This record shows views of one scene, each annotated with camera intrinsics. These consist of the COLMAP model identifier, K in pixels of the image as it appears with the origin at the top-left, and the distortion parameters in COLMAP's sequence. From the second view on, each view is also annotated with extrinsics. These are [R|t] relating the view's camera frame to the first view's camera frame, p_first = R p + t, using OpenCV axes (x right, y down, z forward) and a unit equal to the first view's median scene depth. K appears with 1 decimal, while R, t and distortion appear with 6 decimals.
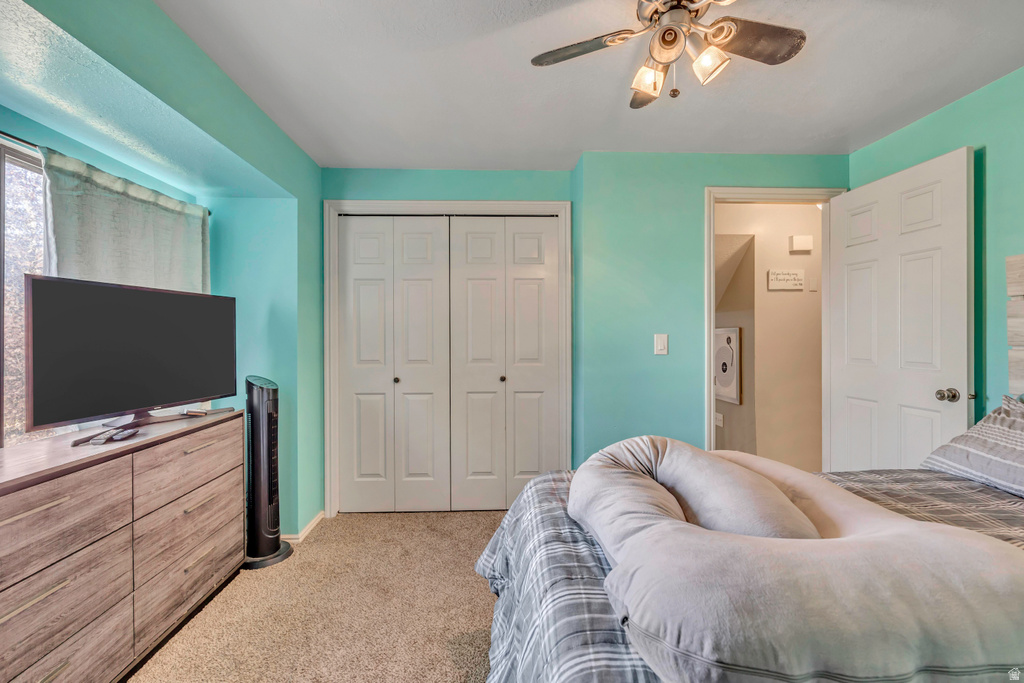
lens RADIAL K [[449.2, 0, 510.2], [0, 449.2, 334.2], [0, 0, 1]] dist [-0.000472, -0.000206]
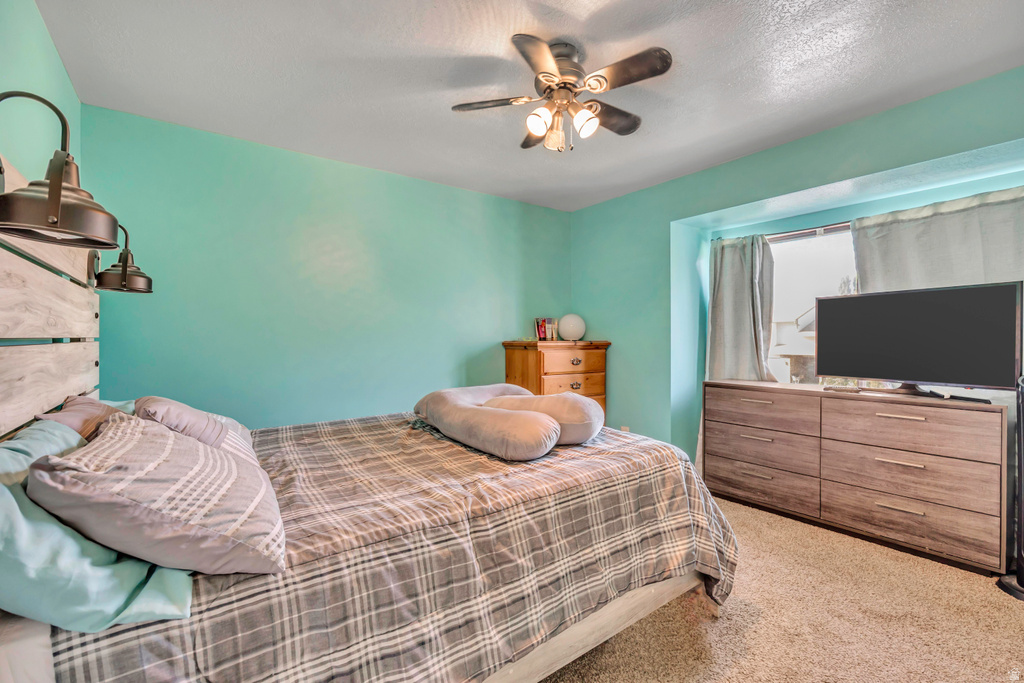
lens RADIAL K [[449.2, 0, 510.2], [0, 449.2, 334.2], [0, 0, 1]] dist [-0.000472, -0.000206]
pose [[-0.828669, 0.004730, -0.559719, 0.959947], [0.008445, 0.999956, -0.004052, 0.022297], [0.559675, -0.008084, -0.828673, 1.560793]]
